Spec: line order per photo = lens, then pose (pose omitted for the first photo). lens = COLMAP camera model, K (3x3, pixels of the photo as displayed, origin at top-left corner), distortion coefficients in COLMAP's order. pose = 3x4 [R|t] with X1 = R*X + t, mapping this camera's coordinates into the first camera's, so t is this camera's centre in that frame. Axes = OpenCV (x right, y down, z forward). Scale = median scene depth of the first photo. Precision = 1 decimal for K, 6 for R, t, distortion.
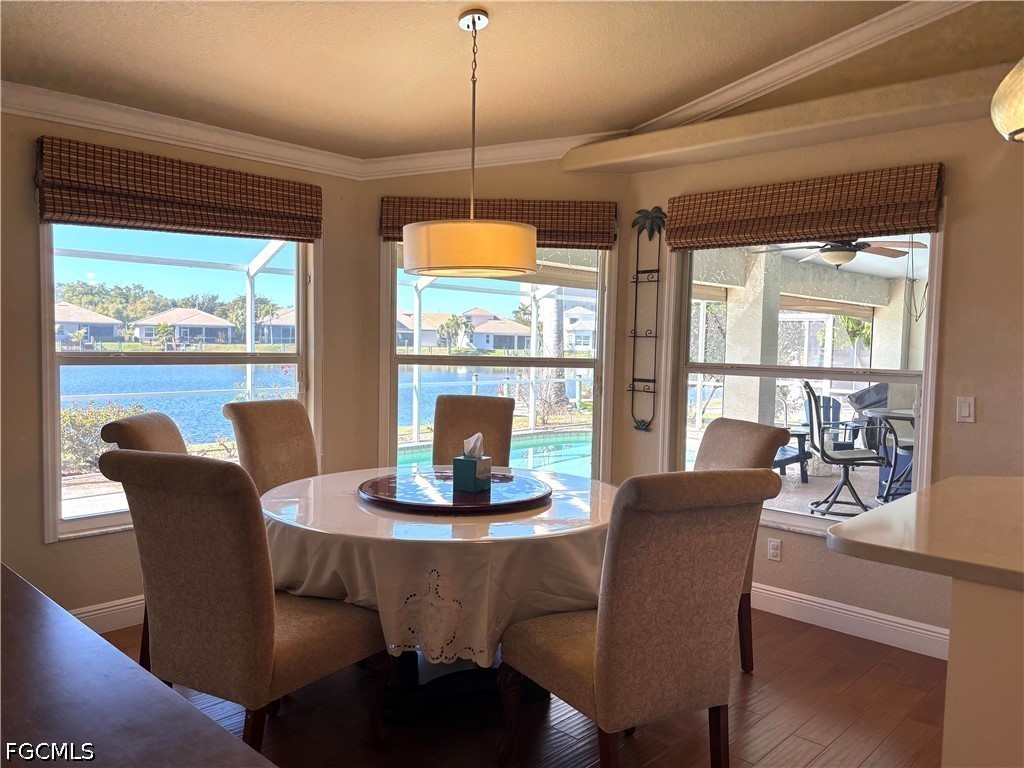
lens RADIAL K [[773.7, 0, 507.1], [0, 773.7, 401.6], [0, 0, 1]] dist [0.031269, -0.005439]
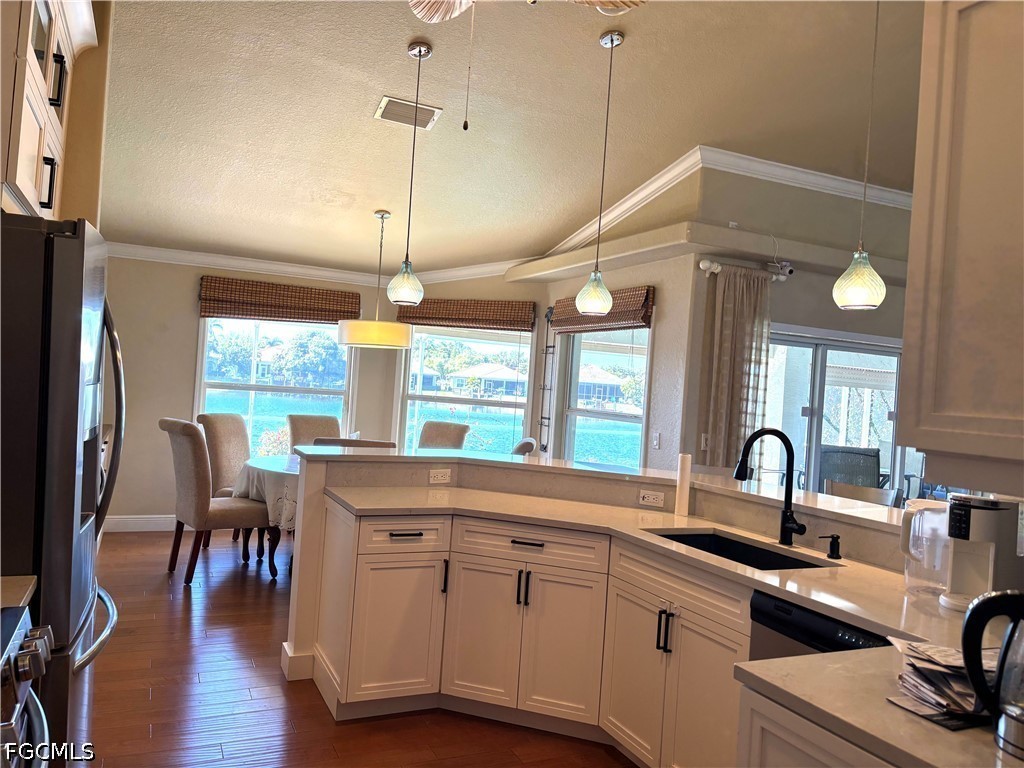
lens RADIAL K [[773.0, 0, 515.3], [0, 773.0, 384.5], [0, 0, 1]] dist [0.066944, -0.074363]
pose [[0.930240, 0.042410, -0.364493, 0.227850], [-0.078325, 0.993356, -0.084316, 0.013275], [0.358496, 0.106983, 0.927381, -0.143251]]
